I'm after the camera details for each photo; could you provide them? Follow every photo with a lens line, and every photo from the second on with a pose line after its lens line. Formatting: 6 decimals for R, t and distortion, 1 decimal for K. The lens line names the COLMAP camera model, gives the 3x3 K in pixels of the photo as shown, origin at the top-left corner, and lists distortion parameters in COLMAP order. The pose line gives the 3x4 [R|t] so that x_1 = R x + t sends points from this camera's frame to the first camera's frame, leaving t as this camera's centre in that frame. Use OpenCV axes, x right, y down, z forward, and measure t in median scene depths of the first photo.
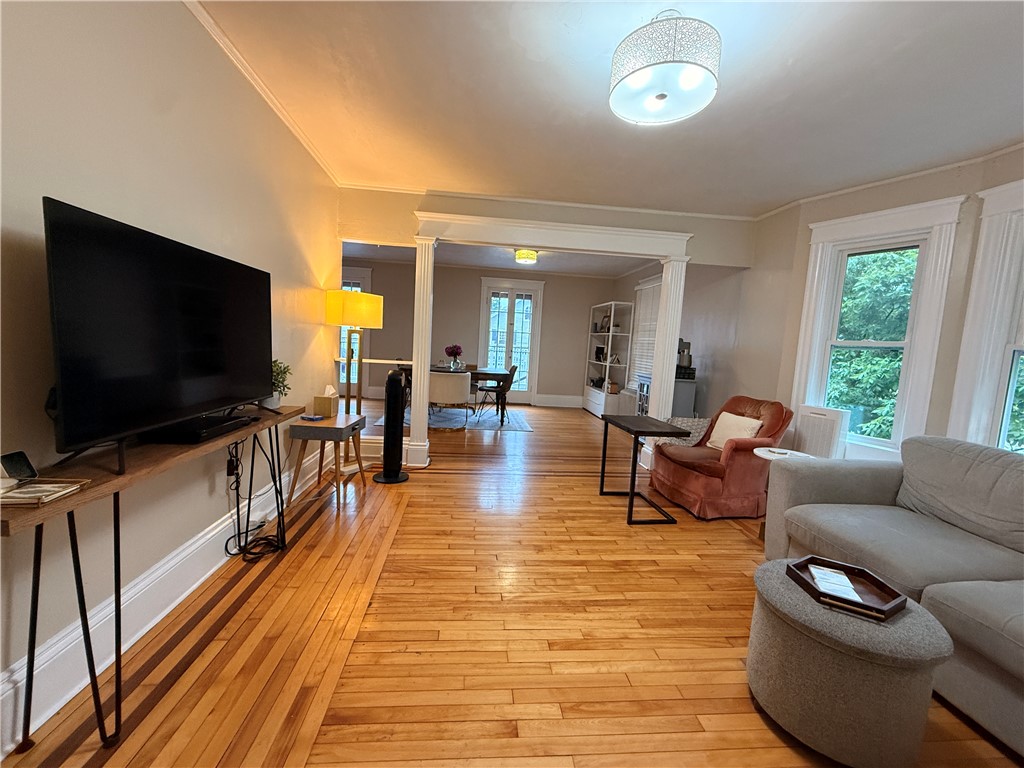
lens RADIAL K [[407.5, 0, 510.4], [0, 407.5, 384.9], [0, 0, 1]] dist [-0.000244, 0.000017]
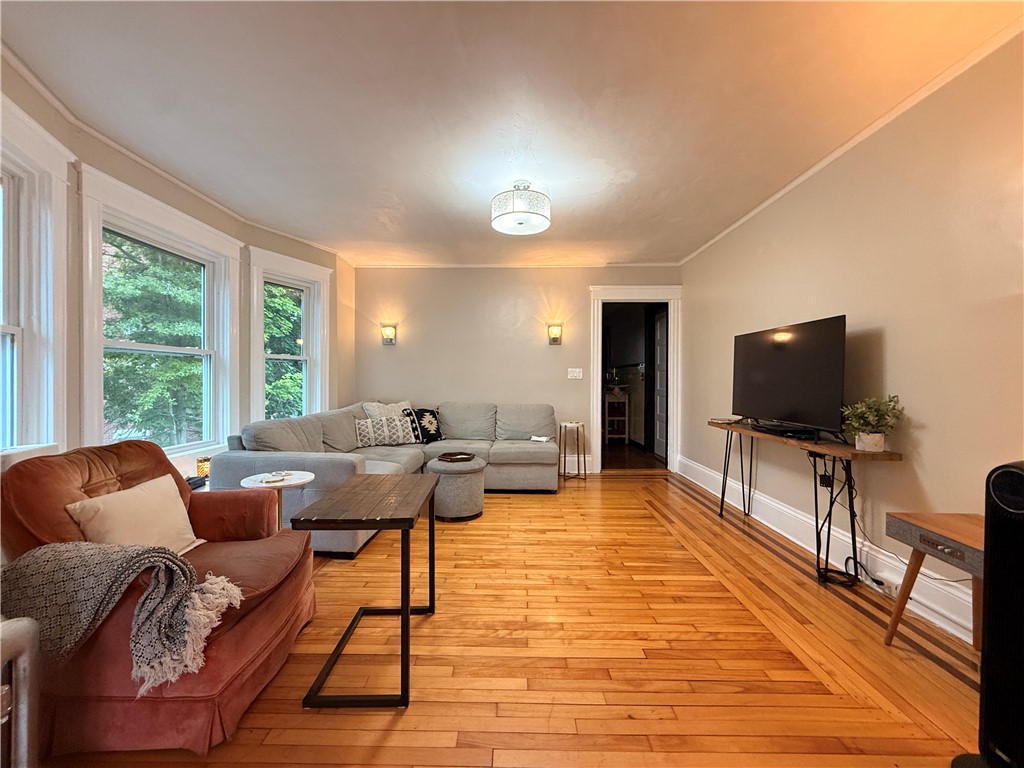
lens RADIAL K [[407.5, 0, 510.4], [0, 407.5, 384.9], [0, 0, 1]] dist [-0.000244, 0.000017]
pose [[-0.992404, -0.058633, 0.108152, 0.132847], [-0.045617, 0.991830, 0.119129, -0.168914], [-0.114253, 0.113291, -0.986971, 2.041038]]
